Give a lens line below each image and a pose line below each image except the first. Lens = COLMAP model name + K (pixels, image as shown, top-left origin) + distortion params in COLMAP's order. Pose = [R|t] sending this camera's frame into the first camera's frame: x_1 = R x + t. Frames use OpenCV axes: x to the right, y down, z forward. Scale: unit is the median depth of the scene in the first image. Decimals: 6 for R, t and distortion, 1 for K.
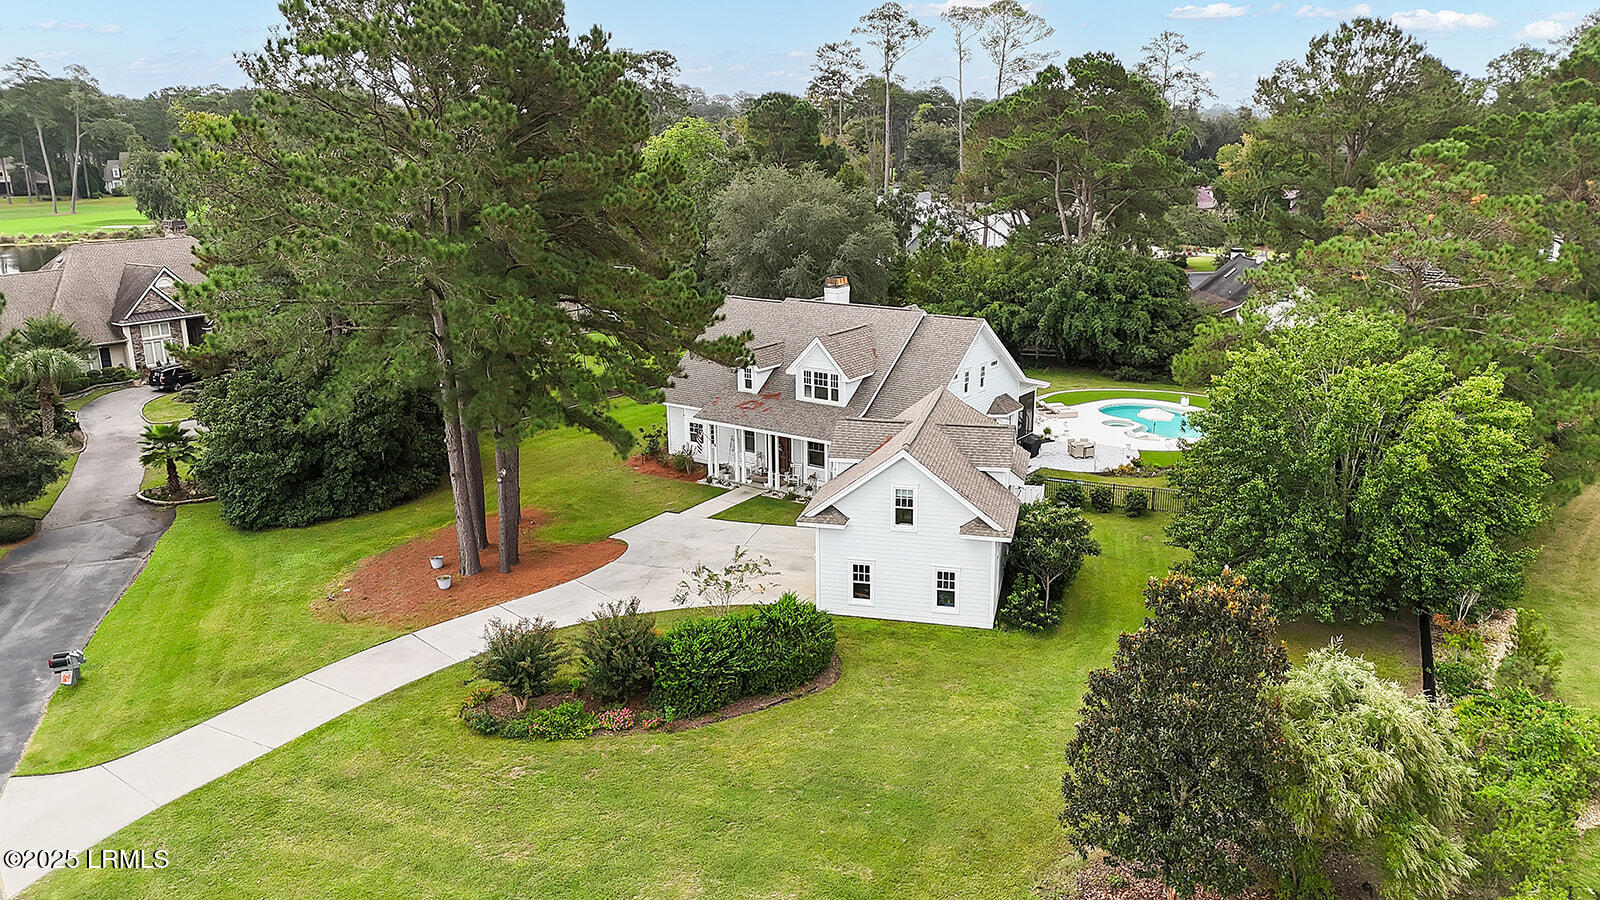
lens RADIAL K [[1179.9, 0, 800.0], [0, 1179.9, 450.0], [0, 0, 1]] dist [0.082194, -0.090598]
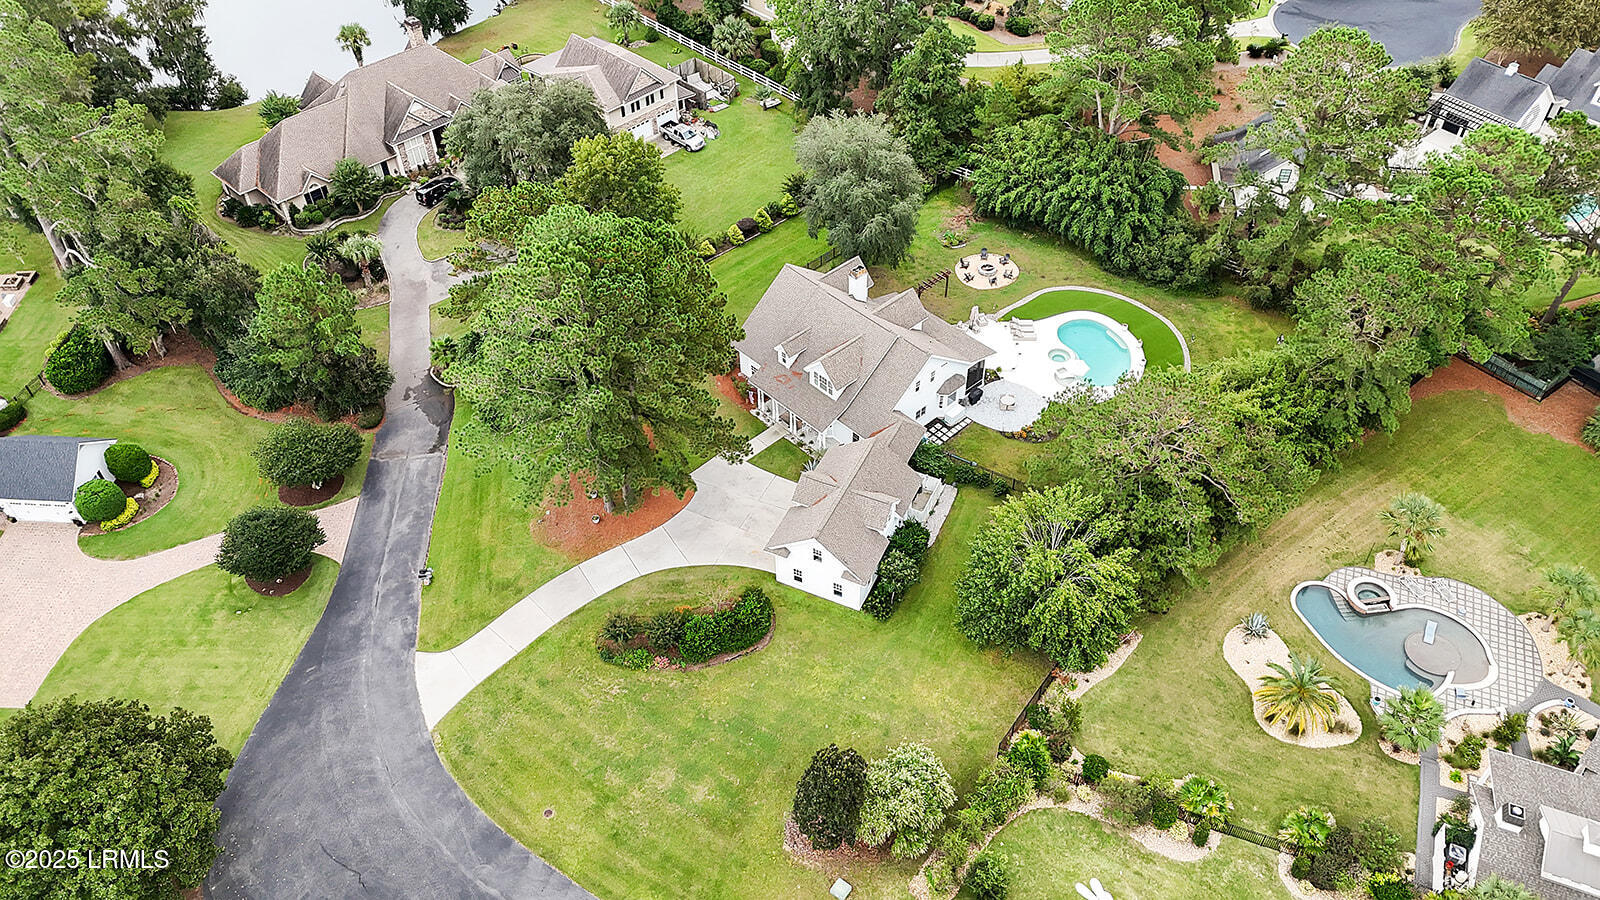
lens RADIAL K [[1179.9, 0, 800.0], [0, 1179.9, 450.0], [0, 0, 1]] dist [0.082194, -0.090598]
pose [[0.980013, 0.133165, -0.147787, 0.318962], [-0.042133, 0.864992, 0.500013, -1.049587], [0.194419, -0.483793, 0.853315, -0.555025]]
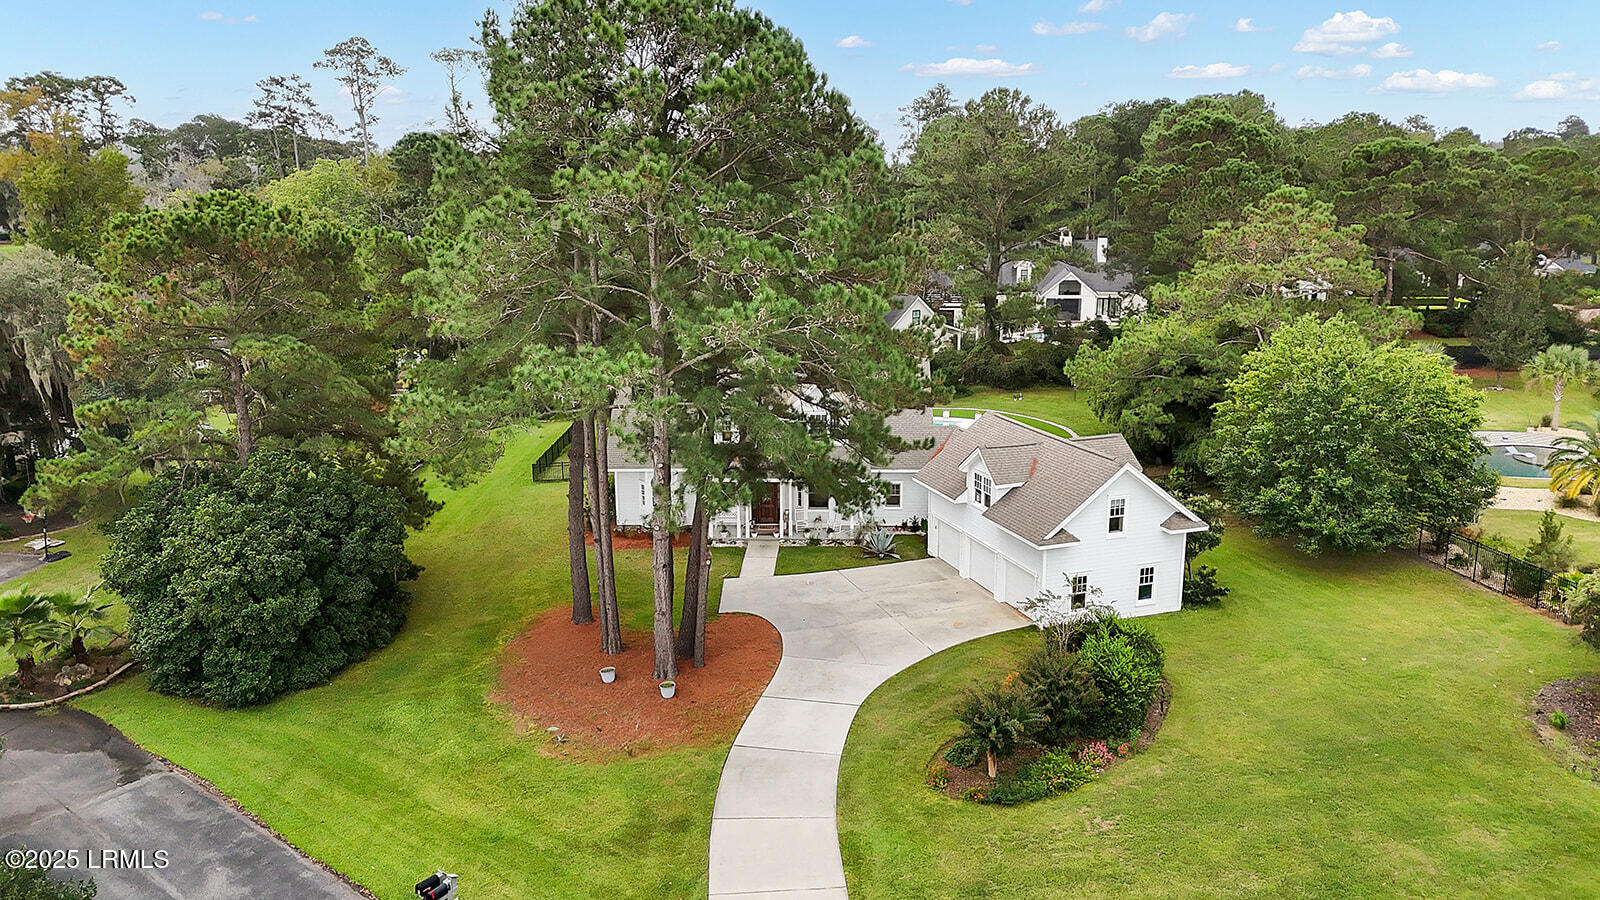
lens RADIAL K [[1165.2, 0, 800.6], [0, 1165.2, 505.3], [0, 0, 1]] dist [0.006201, -0.000085]
pose [[0.828093, -0.148548, 0.540551, -0.724194], [0.142904, 0.988333, 0.052683, -0.058461], [-0.542070, 0.033621, 0.839660, 0.256814]]
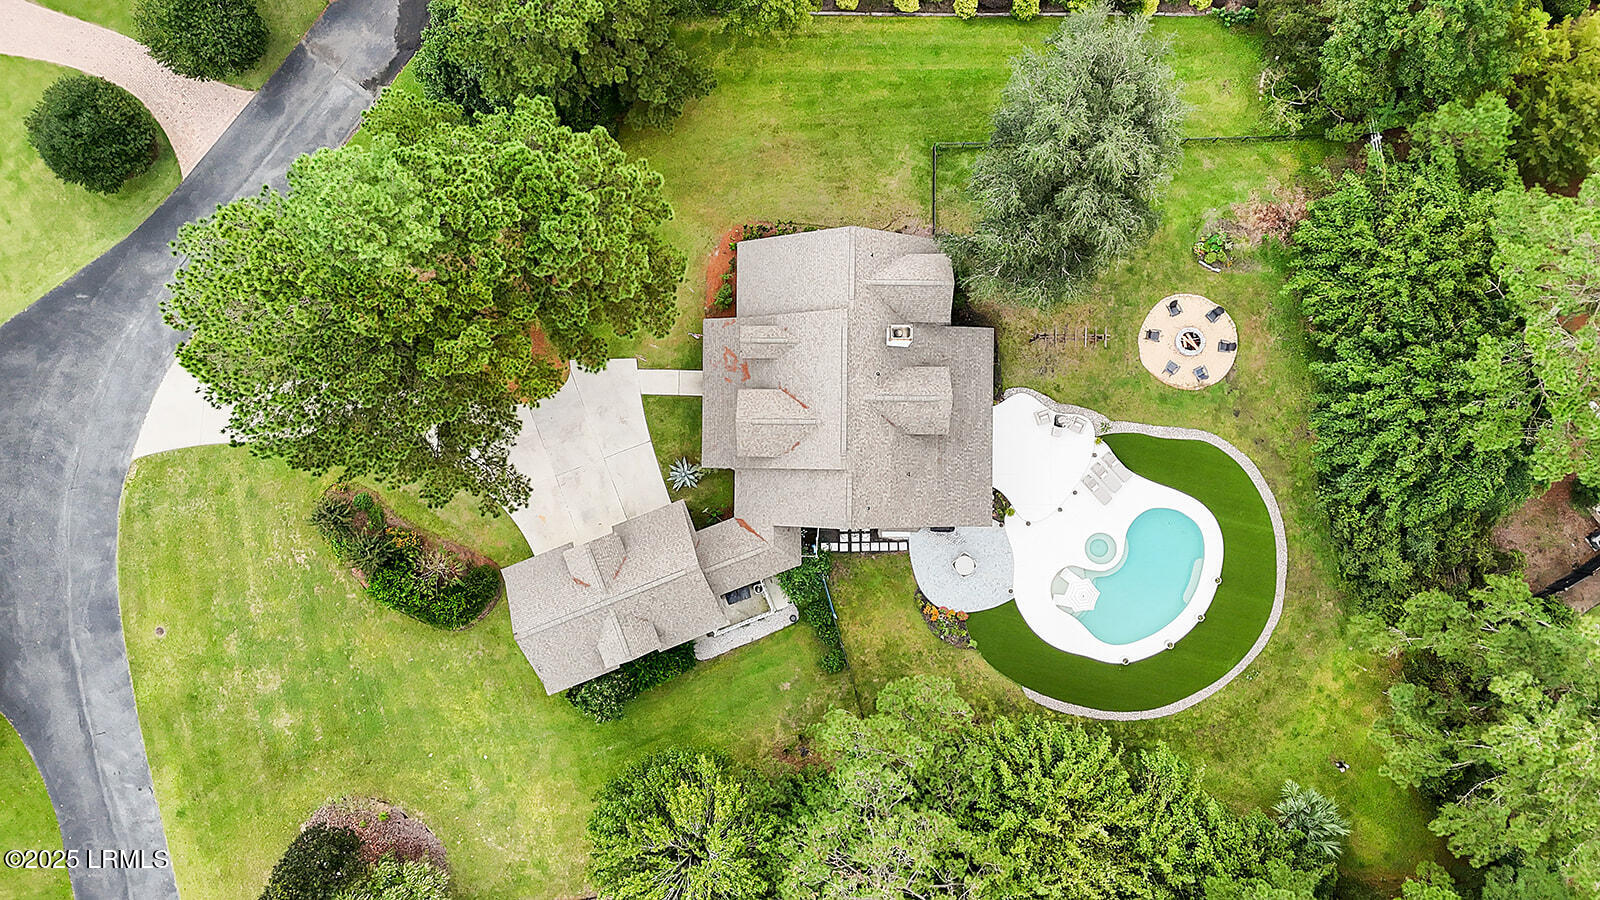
lens RADIAL K [[1179.9, 0, 800.0], [0, 1179.9, 450.0], [0, 0, 1]] dist [0.082194, -0.090598]
pose [[0.570881, 0.820651, -0.025045, 0.135291], [-0.198439, 0.167514, 0.965692, -1.602316], [0.796691, -0.546325, 0.258480, 1.006706]]
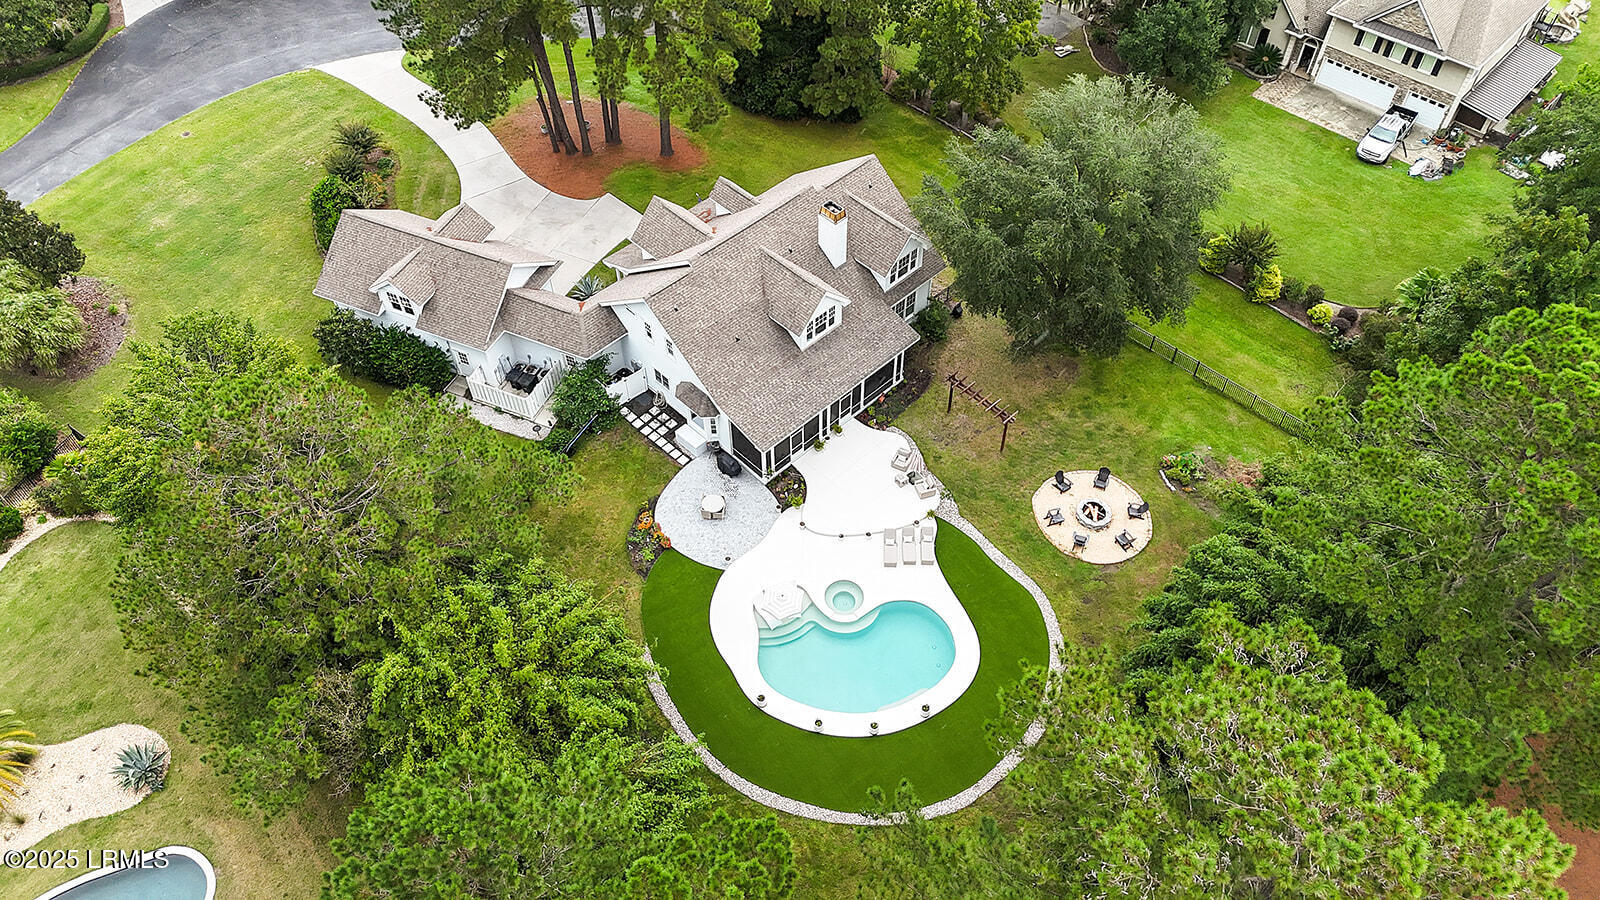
lens RADIAL K [[1179.9, 0, 800.0], [0, 1179.9, 450.0], [0, 0, 1]] dist [0.082194, -0.090598]
pose [[-0.182239, 0.756609, -0.627958, 1.180713], [-0.241041, 0.584788, 0.774547, -1.151633], [0.953251, 0.292516, 0.075803, 1.512345]]
